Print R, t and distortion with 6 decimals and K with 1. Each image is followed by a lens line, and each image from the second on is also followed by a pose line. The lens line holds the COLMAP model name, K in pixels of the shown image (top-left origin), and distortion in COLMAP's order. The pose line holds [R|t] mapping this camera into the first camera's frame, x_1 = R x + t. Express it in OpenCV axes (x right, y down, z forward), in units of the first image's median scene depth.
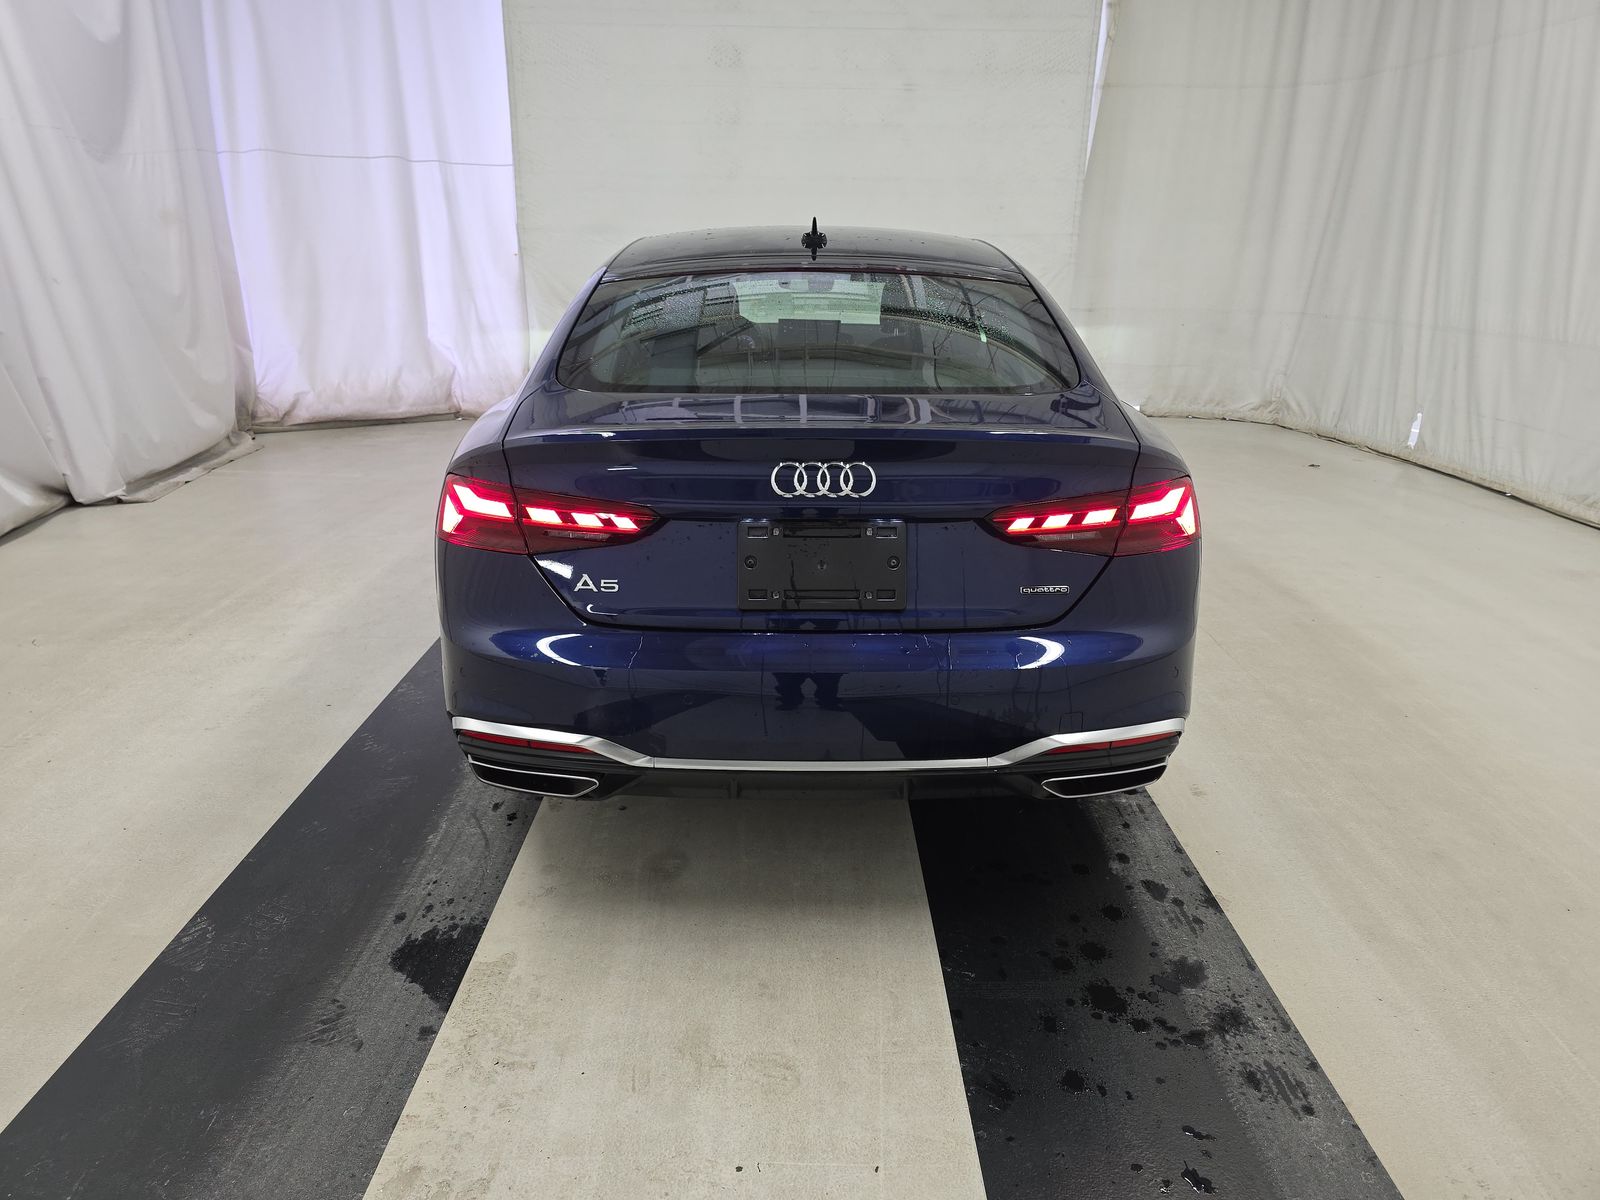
lens RADIAL K [[1117.3, 0, 802.0], [0, 1117.3, 570.4], [0, 0, 1]] dist [0.088208, -0.060032]
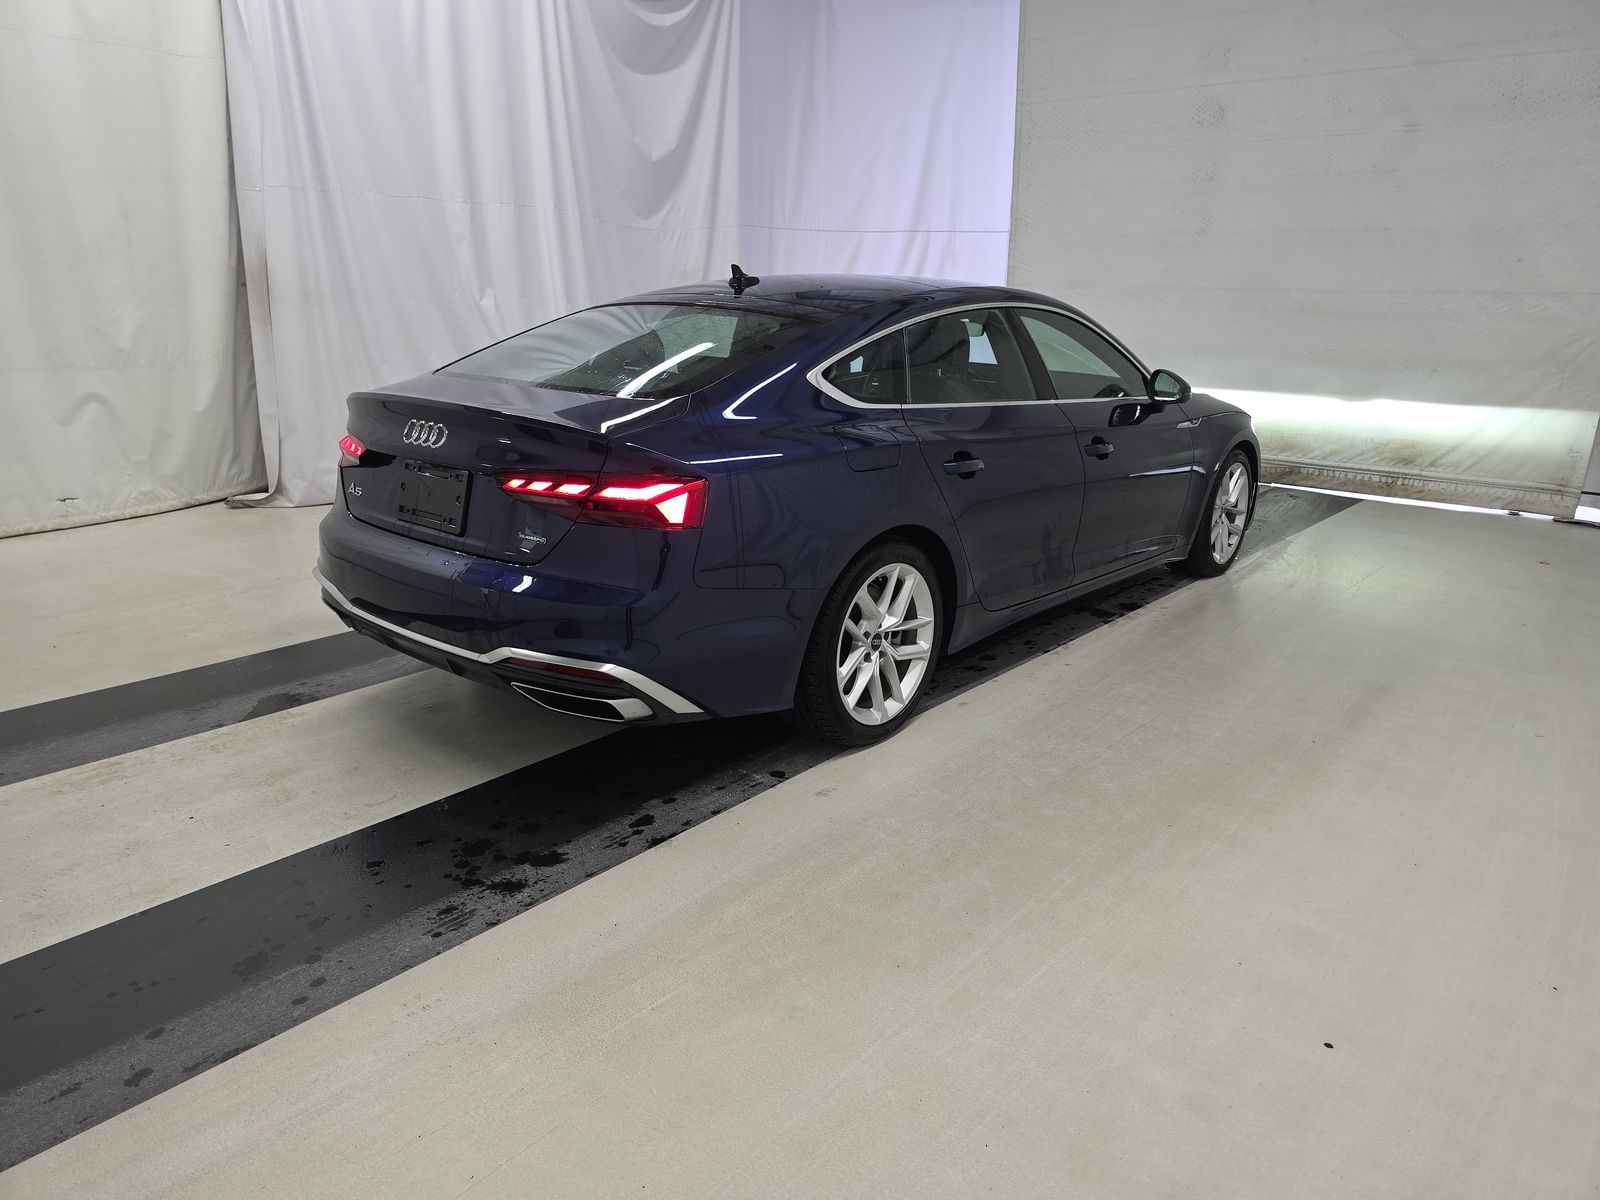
lens RADIAL K [[1117.3, 0, 802.0], [0, 1117.3, 570.4], [0, 0, 1]] dist [0.088208, -0.060032]
pose [[0.746478, 0.174840, -0.642029, 1.304171], [-0.208799, 0.977677, 0.023478, -0.042051], [0.631802, 0.116529, 0.766321, 0.199495]]
